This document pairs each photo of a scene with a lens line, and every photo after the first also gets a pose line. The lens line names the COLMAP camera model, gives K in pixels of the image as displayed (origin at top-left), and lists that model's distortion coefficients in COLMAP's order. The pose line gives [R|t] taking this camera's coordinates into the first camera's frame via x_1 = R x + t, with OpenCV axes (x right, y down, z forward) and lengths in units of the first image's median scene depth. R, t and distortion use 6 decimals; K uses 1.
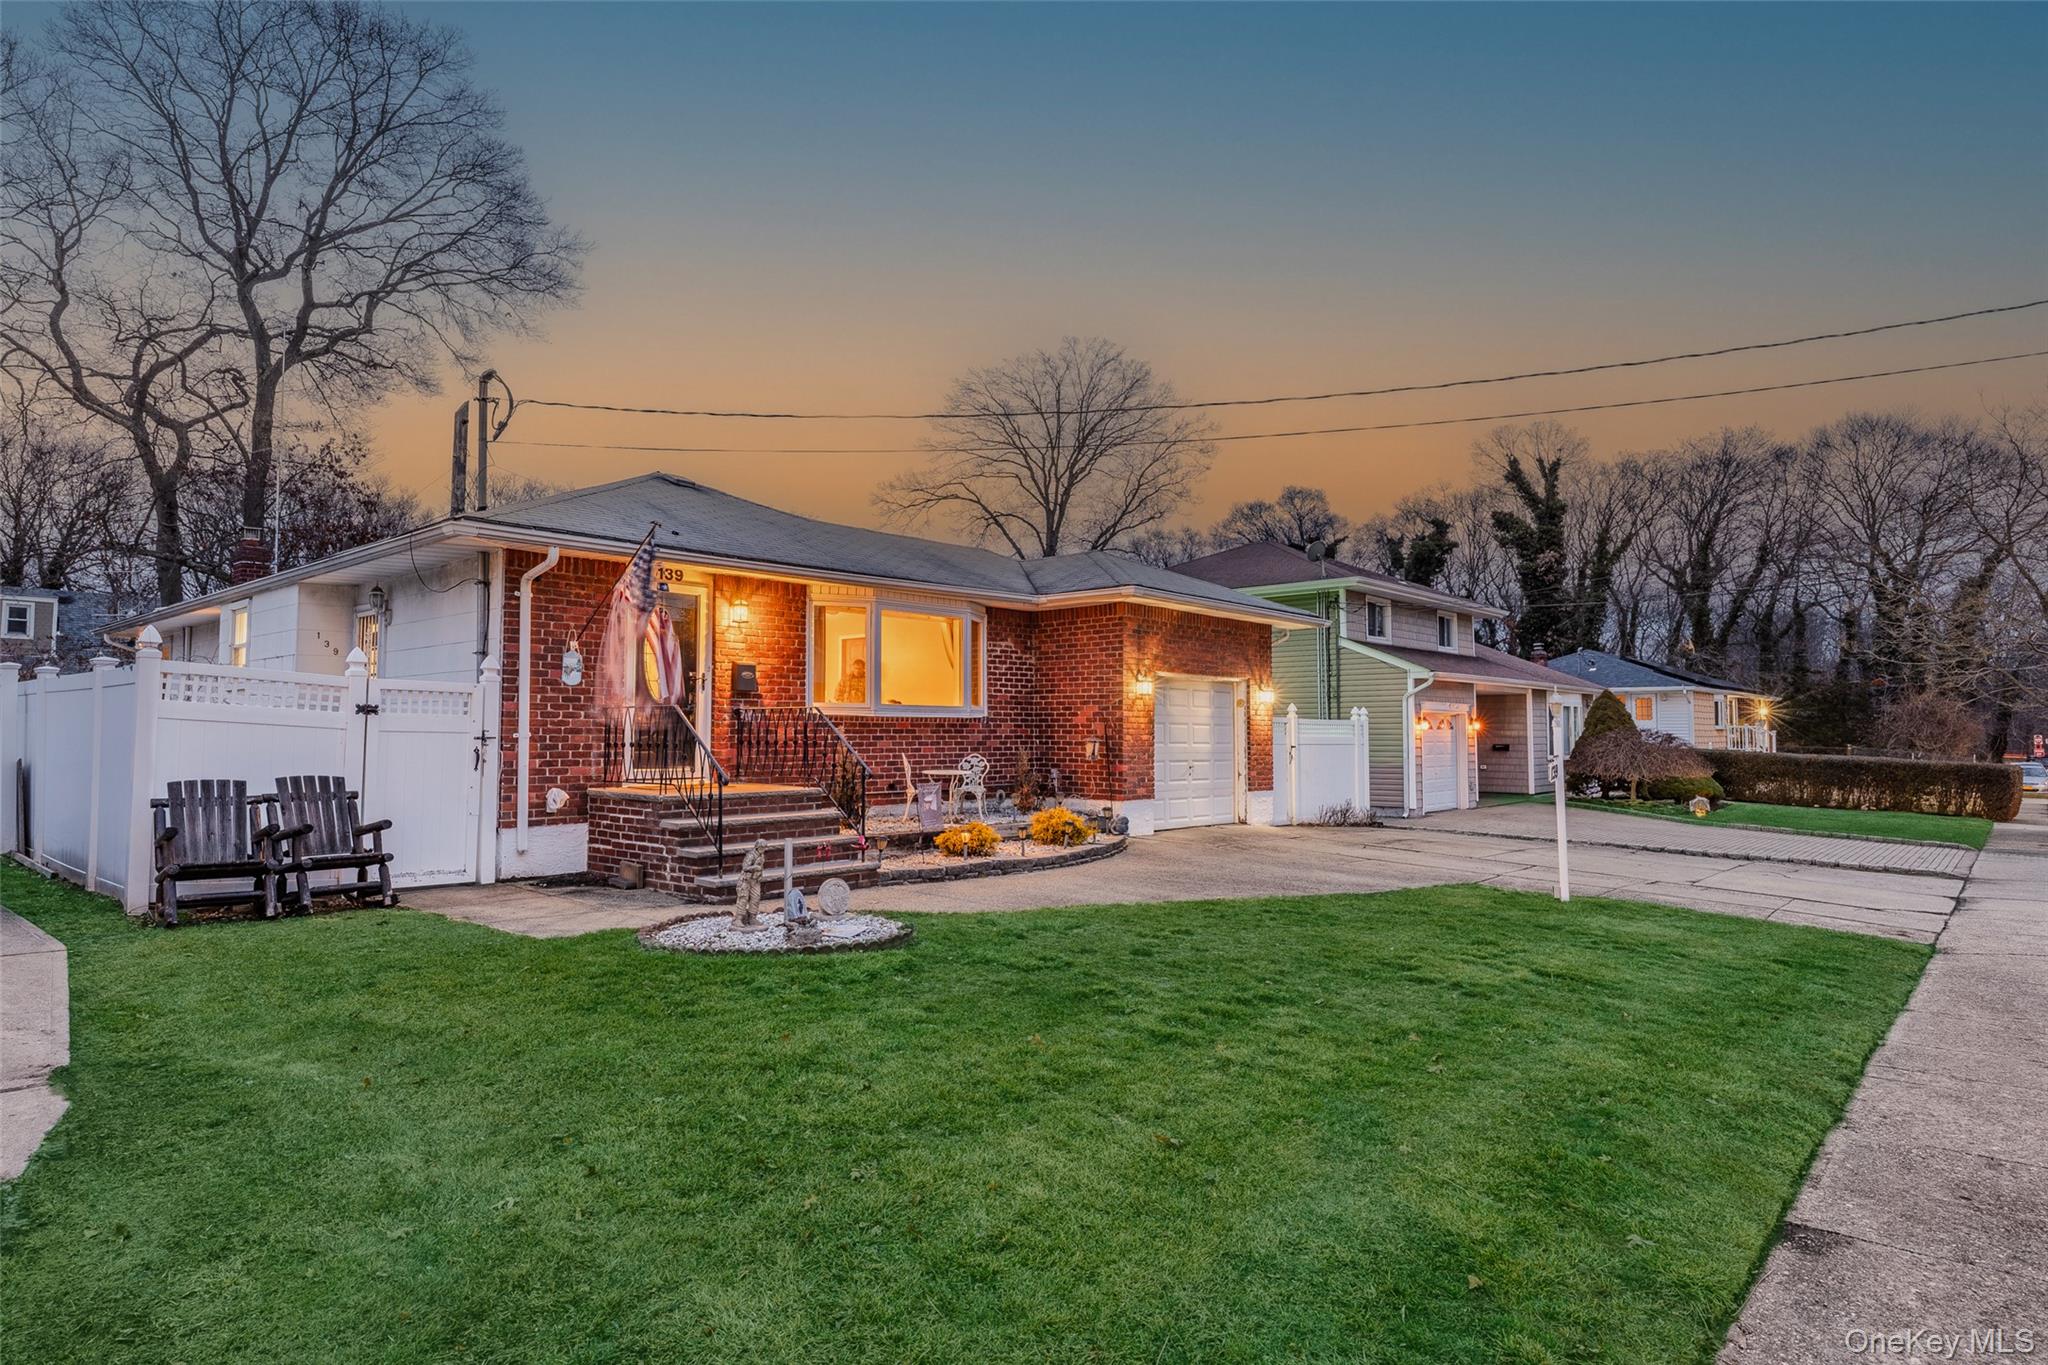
lens RADIAL K [[1147.2, 0, 1024.0], [0, 1147.2, 682.5], [0, 0, 1]] dist [0.002818, 0.000267]
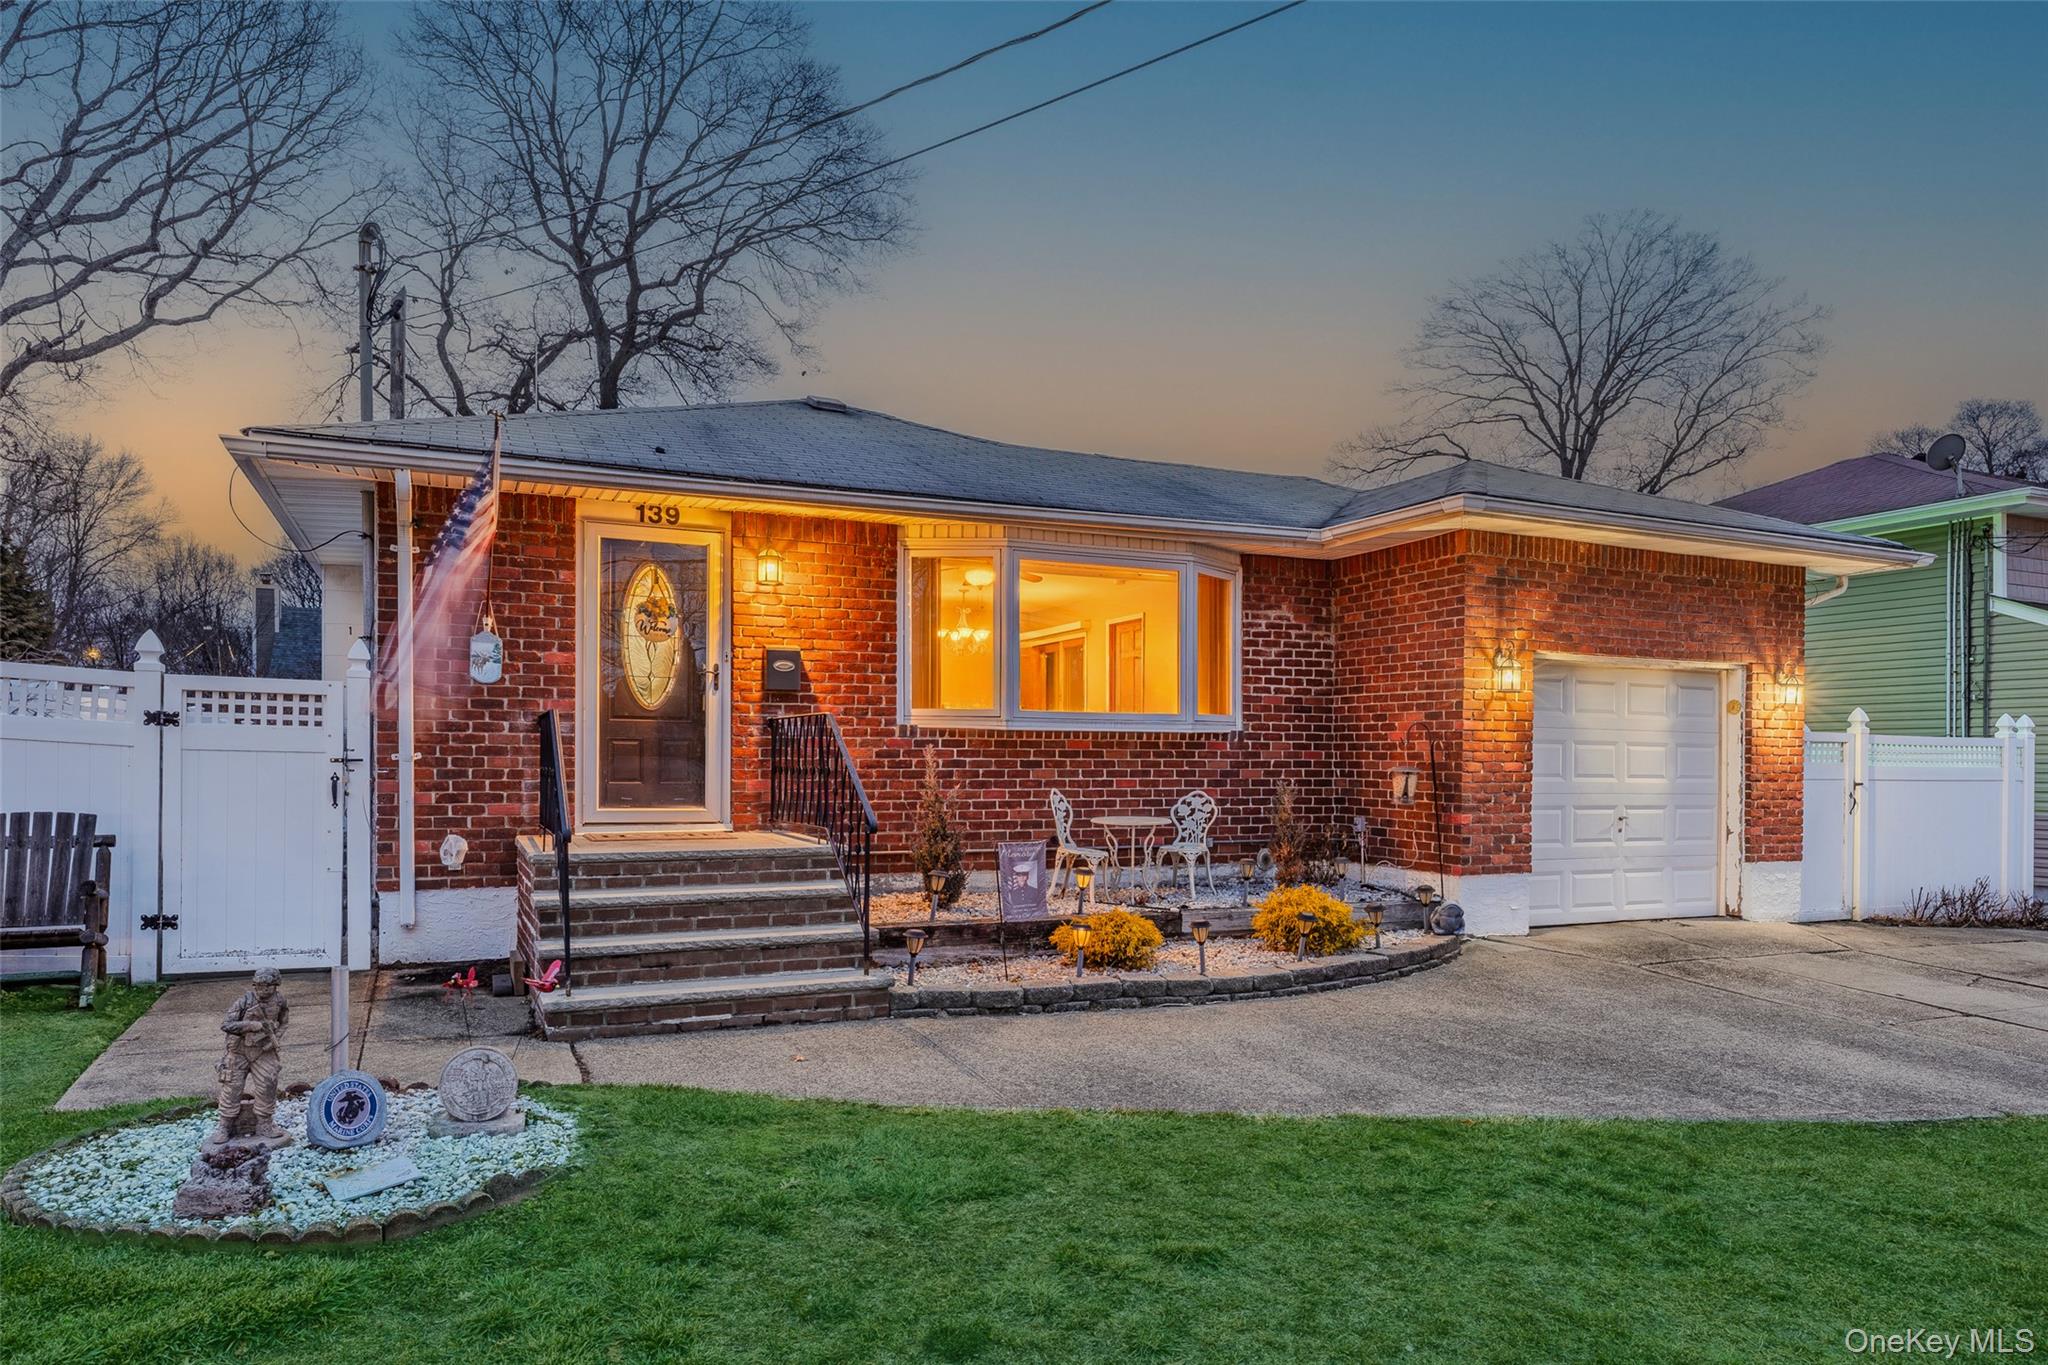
lens RADIAL K [[1281.5, 0, 1025.8], [0, 1281.5, 769.7], [0, 0, 1]] dist [-0.003253, 0.000222]
pose [[0.913069, 0.007813, -0.407730, 0.147695], [0.013652, 0.998670, 0.049709, 0.014752], [0.407576, -0.050954, 0.911749, 0.321427]]
